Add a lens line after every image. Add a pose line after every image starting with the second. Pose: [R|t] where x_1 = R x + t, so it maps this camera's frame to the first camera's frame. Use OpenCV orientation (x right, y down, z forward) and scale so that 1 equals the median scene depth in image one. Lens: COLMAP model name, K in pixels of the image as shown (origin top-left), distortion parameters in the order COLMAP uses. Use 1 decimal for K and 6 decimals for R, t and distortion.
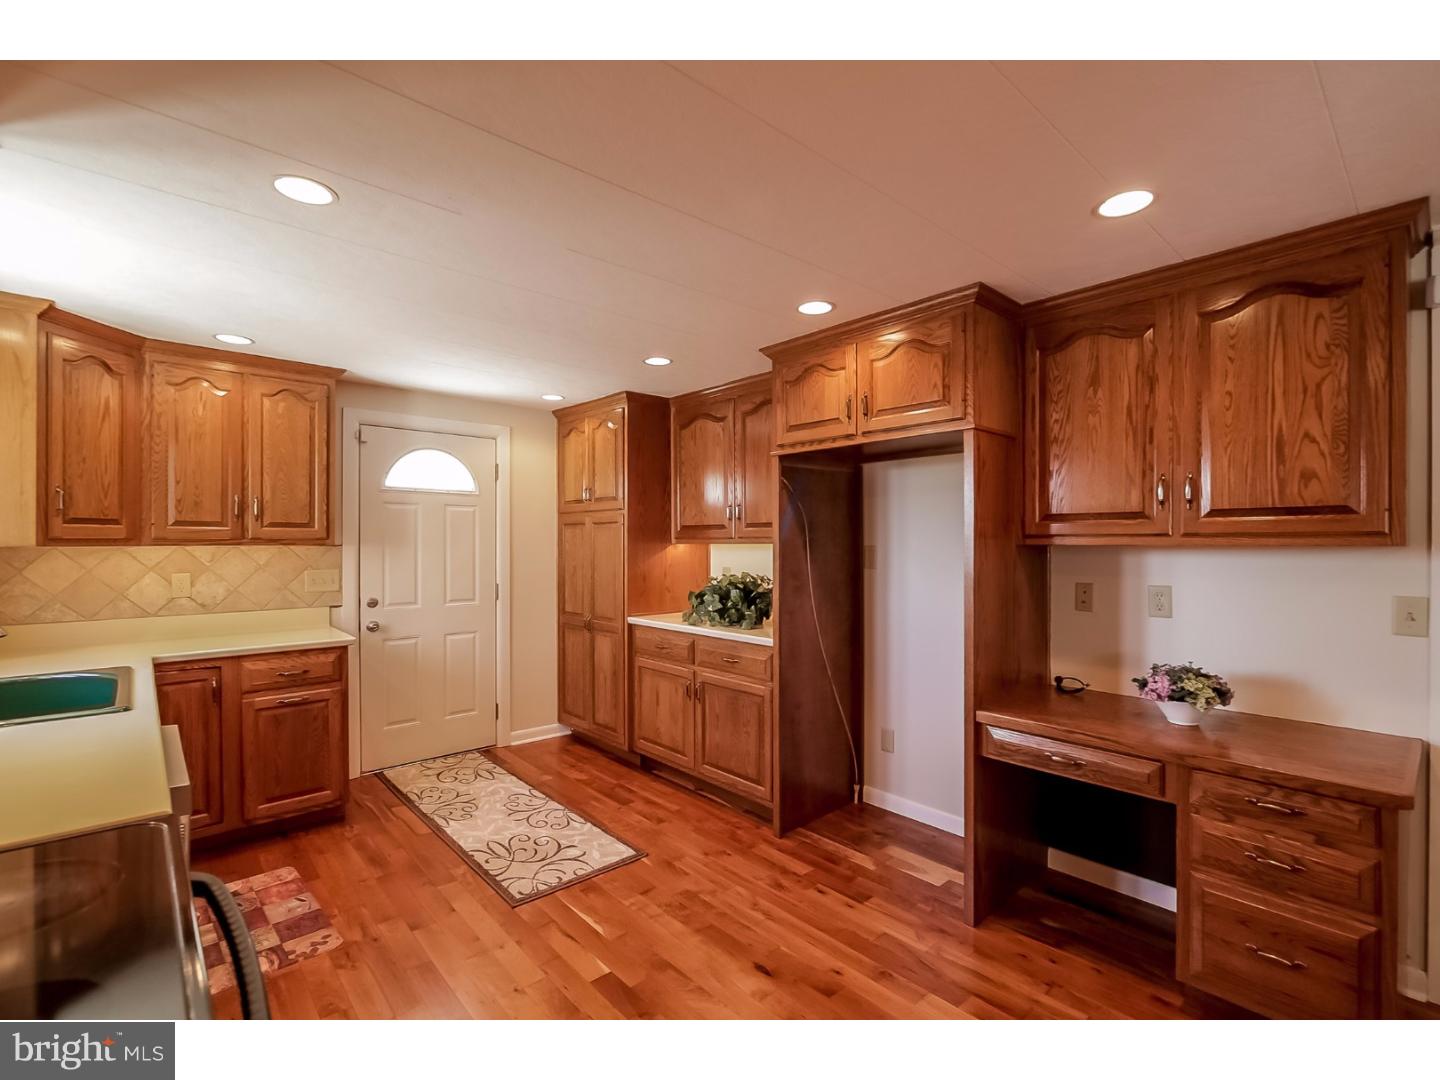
lens RADIAL K [[660.4, 0, 727.7], [0, 660.4, 545.0], [0, 0, 1]] dist [-0.011814, -0.000074]
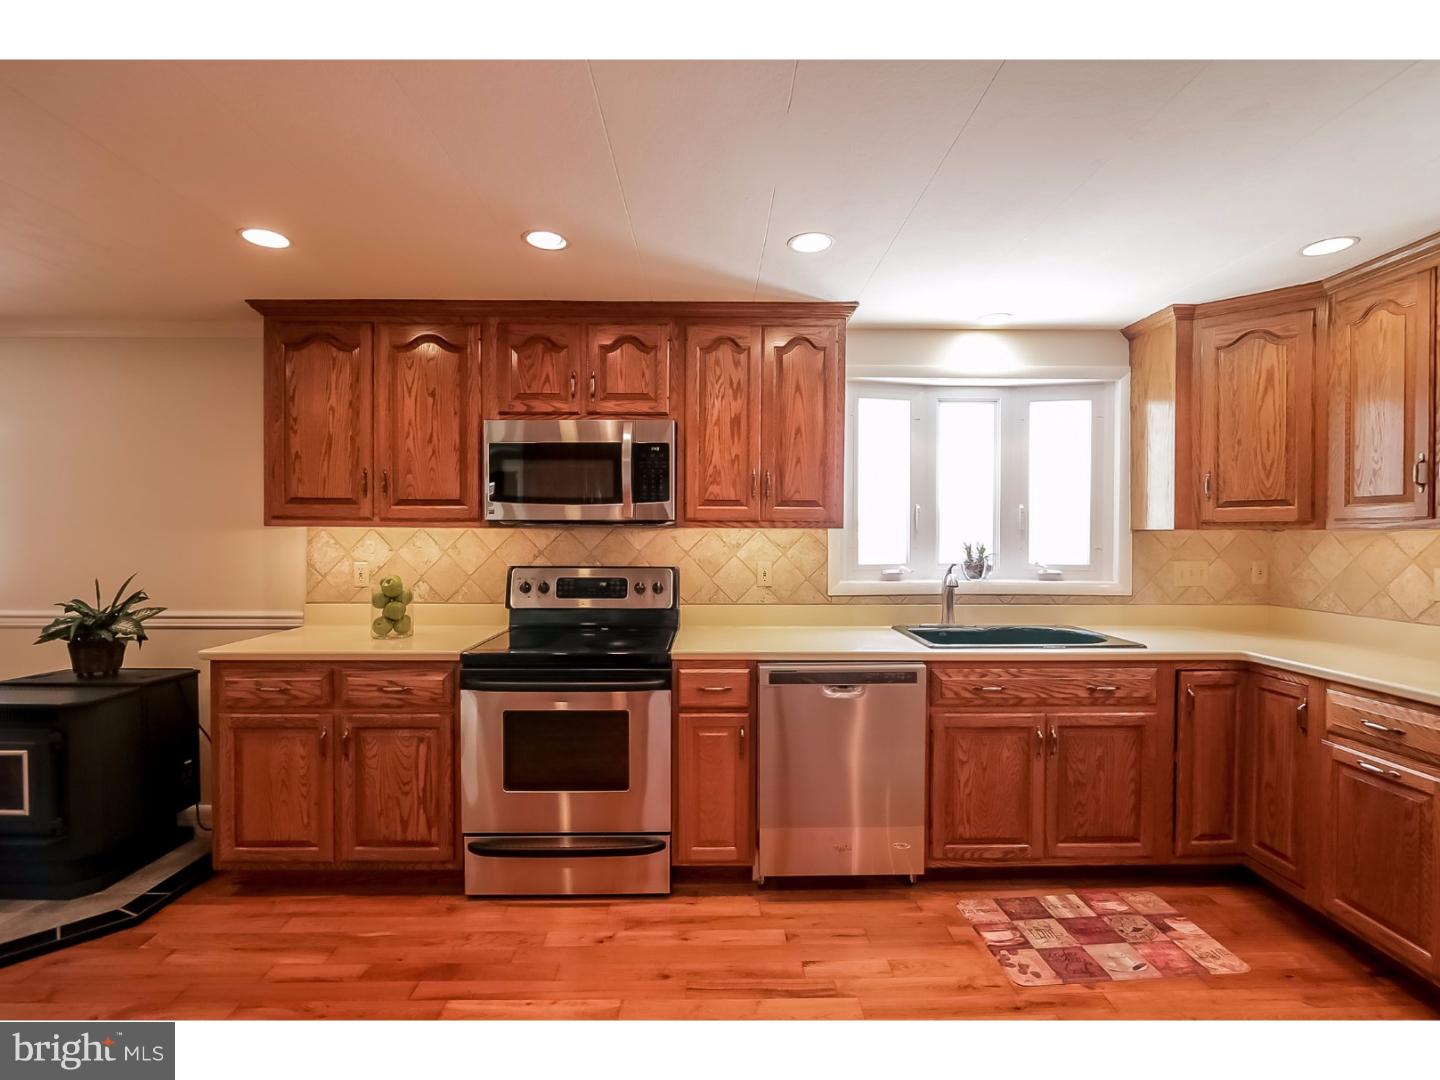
lens RADIAL K [[661.8, 0, 720.0], [0, 661.8, 540.0], [0, 0, 1]] dist [-0.010264, 0.000145]
pose [[-0.658925, 0.006285, -0.752182, 0.242714], [-0.004352, 0.999916, 0.012168, 0.007937], [0.752196, 0.011291, -0.658843, 0.949544]]
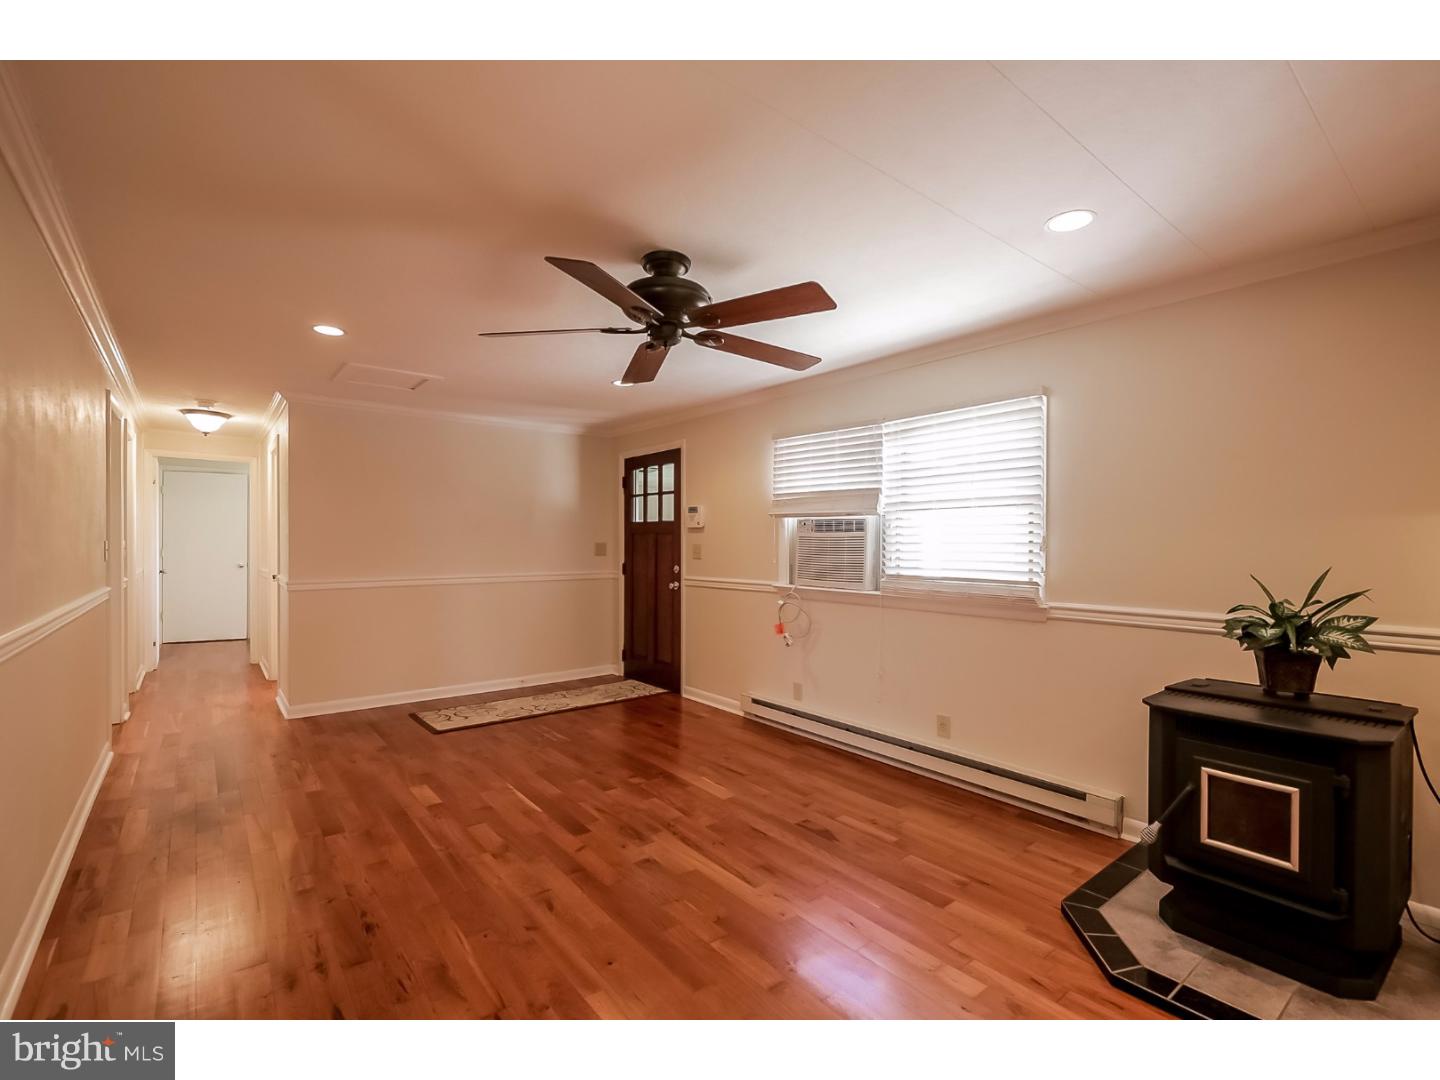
lens RADIAL K [[660.4, 0, 727.7], [0, 660.4, 545.0], [0, 0, 1]] dist [-0.011814, -0.000074]
pose [[-0.998416, -0.002556, 0.056204, 0.691604], [-0.002184, 0.999975, 0.006684, 0.039565], [-0.056220, 0.006551, -0.998397, 0.469951]]
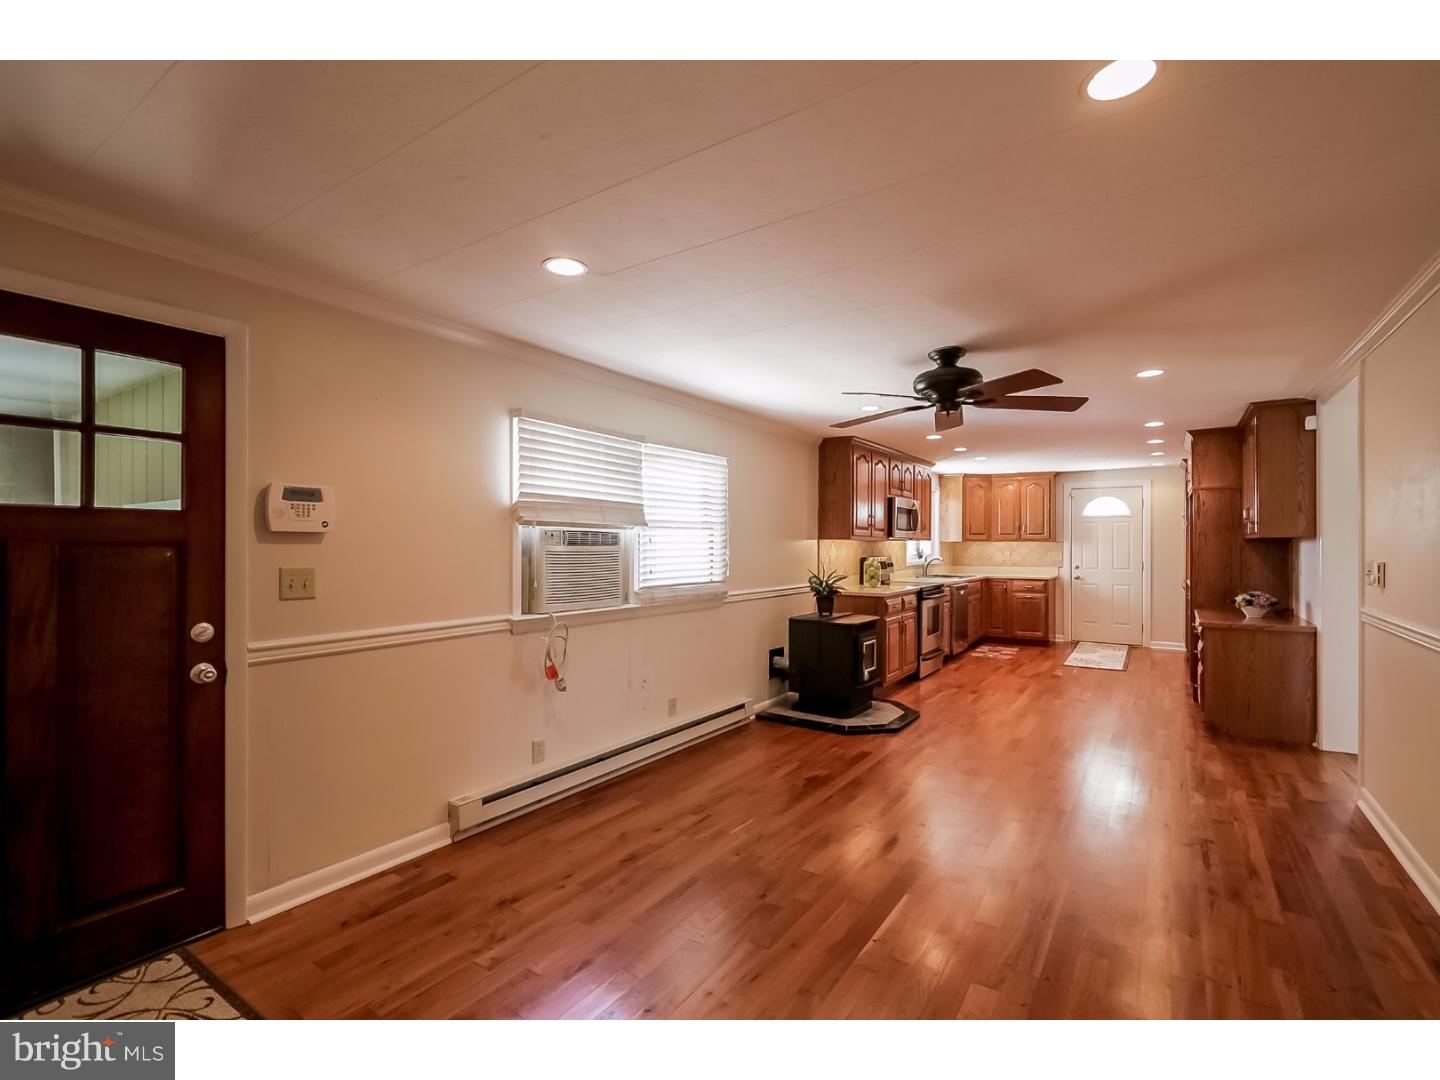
lens RADIAL K [[660.4, 0, 727.7], [0, 660.4, 545.0], [0, 0, 1]] dist [-0.011814, -0.000074]
pose [[0.244035, 0.000866, -0.969766, 1.778534], [-0.002773, 0.999996, 0.000195, 0.019388], [0.969762, 0.002642, 0.244037, -0.944797]]
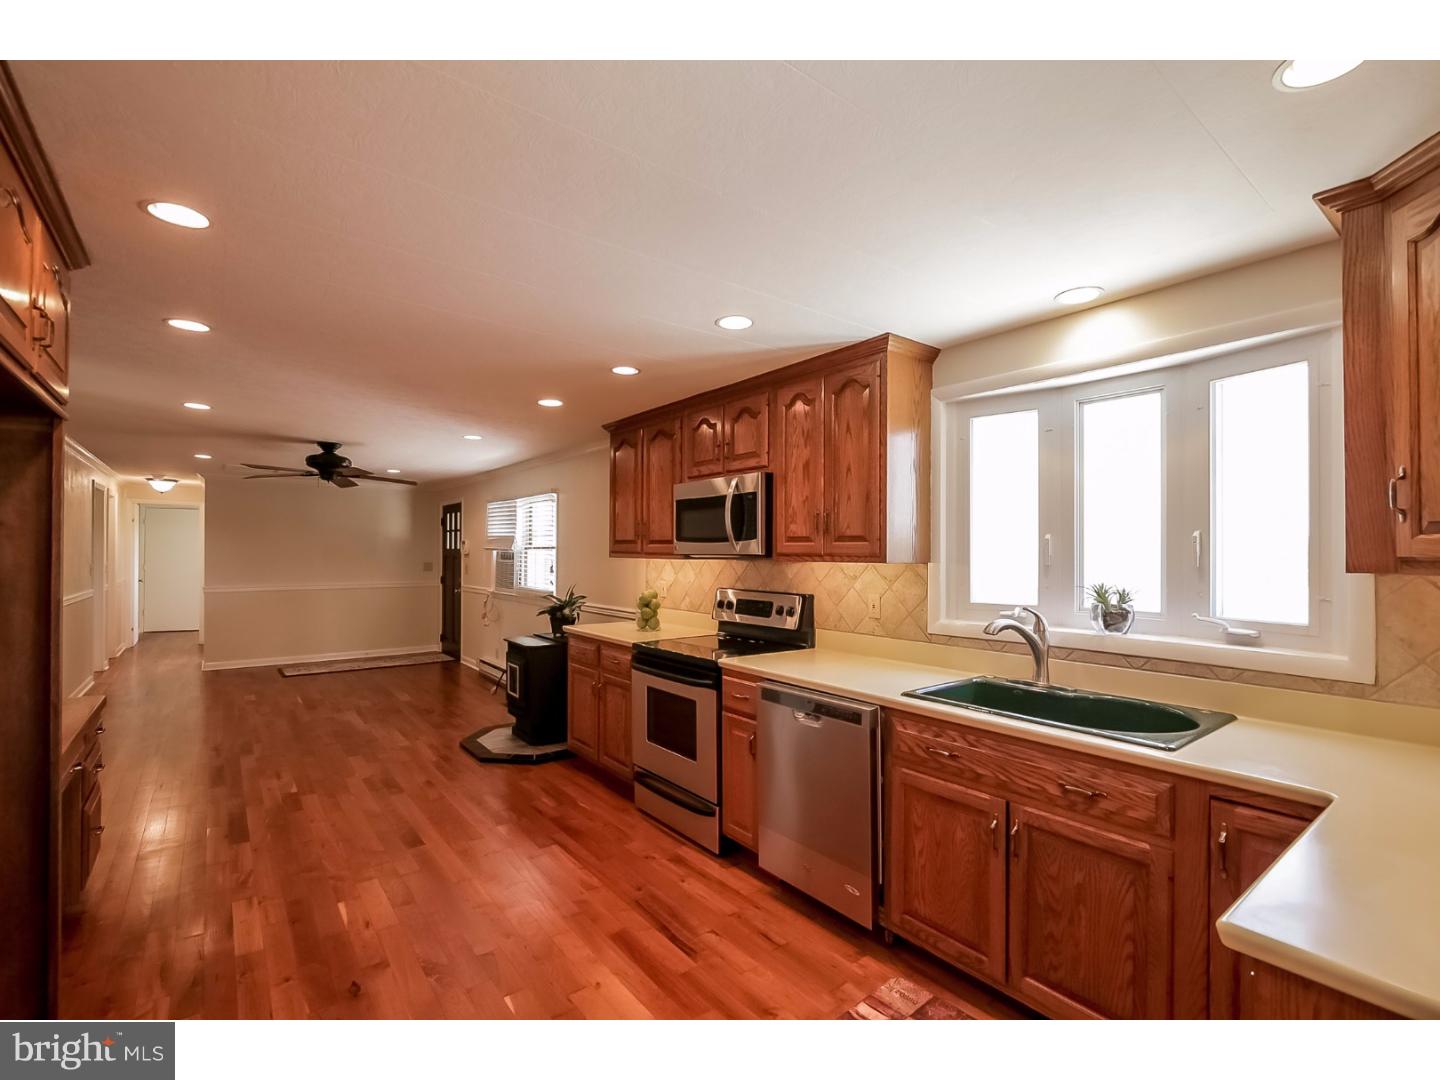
lens RADIAL K [[660.4, 0, 727.7], [0, 660.4, 545.0], [0, 0, 1]] dist [-0.011814, -0.000074]
pose [[-0.997363, -0.003638, 0.072478, -0.407858], [-0.004221, 0.999960, -0.007890, -0.014609], [-0.072446, -0.008175, -0.997339, 1.383364]]
